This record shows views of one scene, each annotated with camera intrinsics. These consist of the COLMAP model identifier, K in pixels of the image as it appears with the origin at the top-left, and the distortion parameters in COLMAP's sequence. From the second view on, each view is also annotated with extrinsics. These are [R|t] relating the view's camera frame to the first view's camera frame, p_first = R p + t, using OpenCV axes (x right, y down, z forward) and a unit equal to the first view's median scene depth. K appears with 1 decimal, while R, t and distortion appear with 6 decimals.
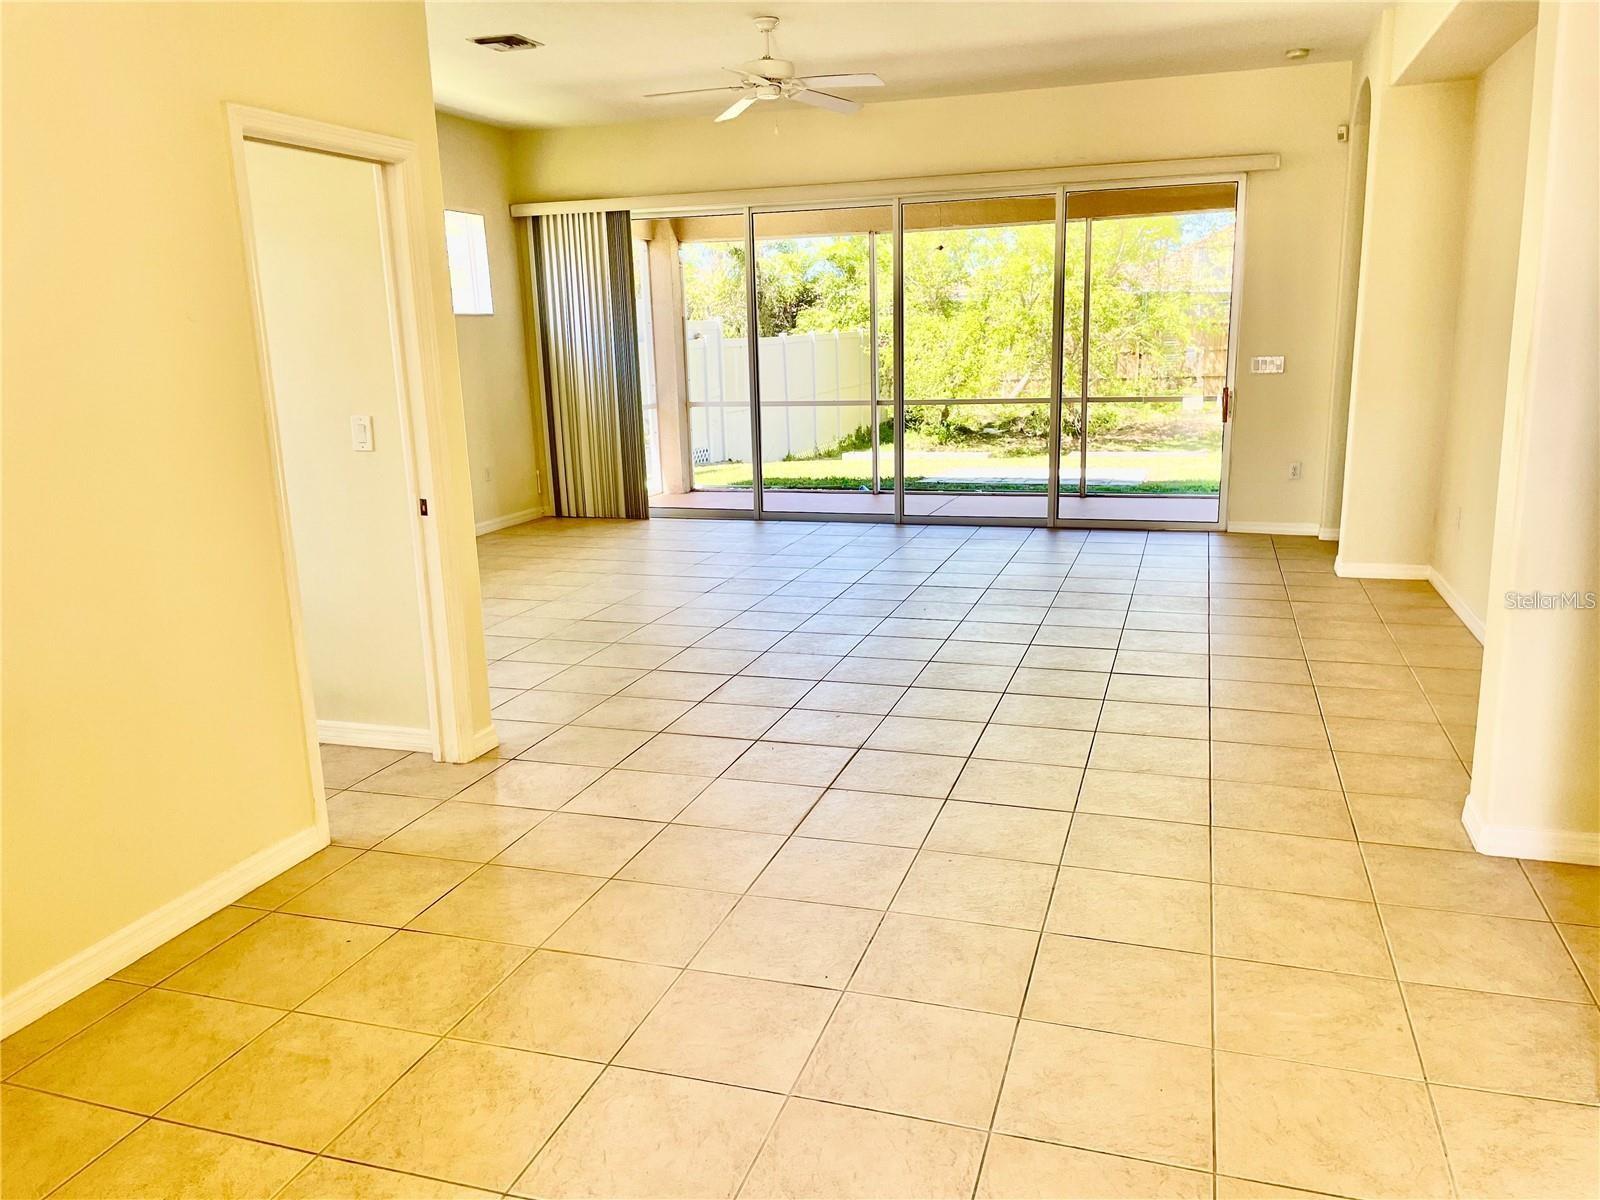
lens RADIAL K [[1210.6, 0, 797.5], [0, 1210.6, 610.6], [0, 0, 1]] dist [0.063232, -0.073935]
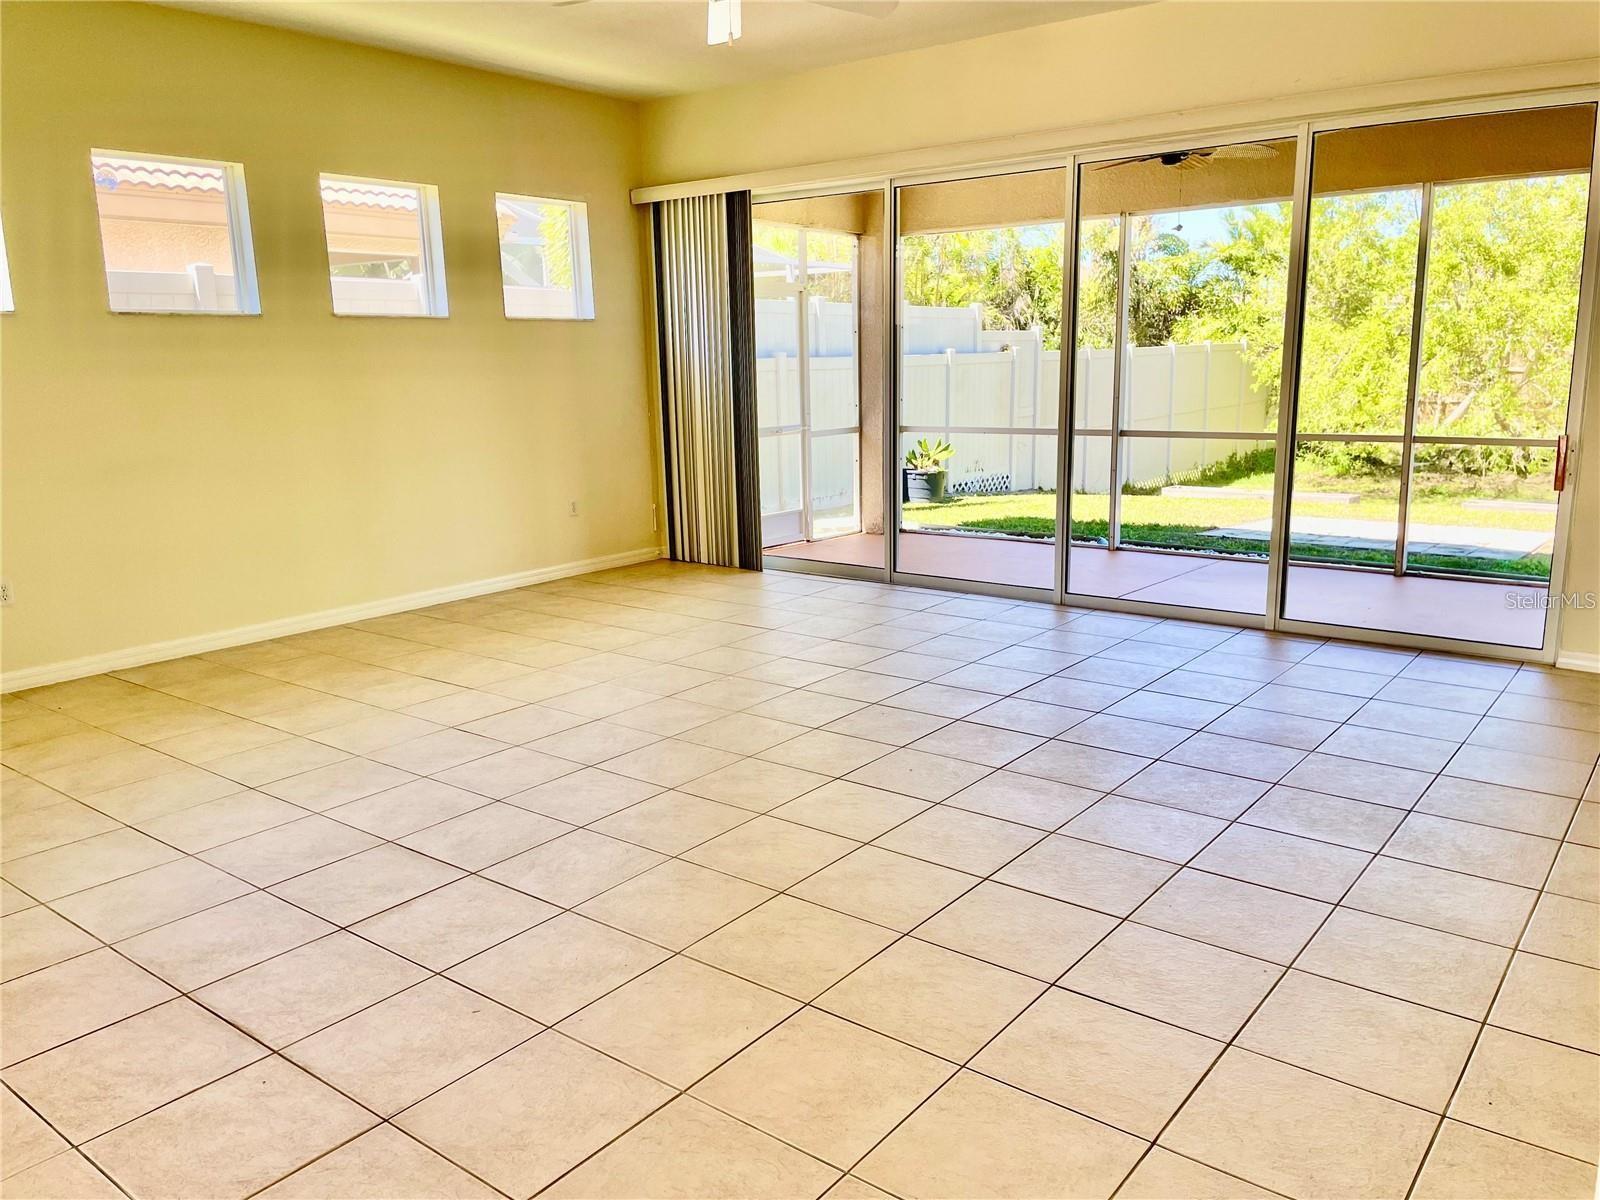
lens RADIAL K [[1210.6, 0, 800.7], [0, 1210.6, 594.5], [0, 0, 1]] dist [0.063232, -0.073935]
pose [[0.938920, 0.075773, -0.335690, 0.170637], [-0.083143, 0.996509, -0.007615, -0.055249], [0.333940, 0.035060, 0.941942, 0.246353]]
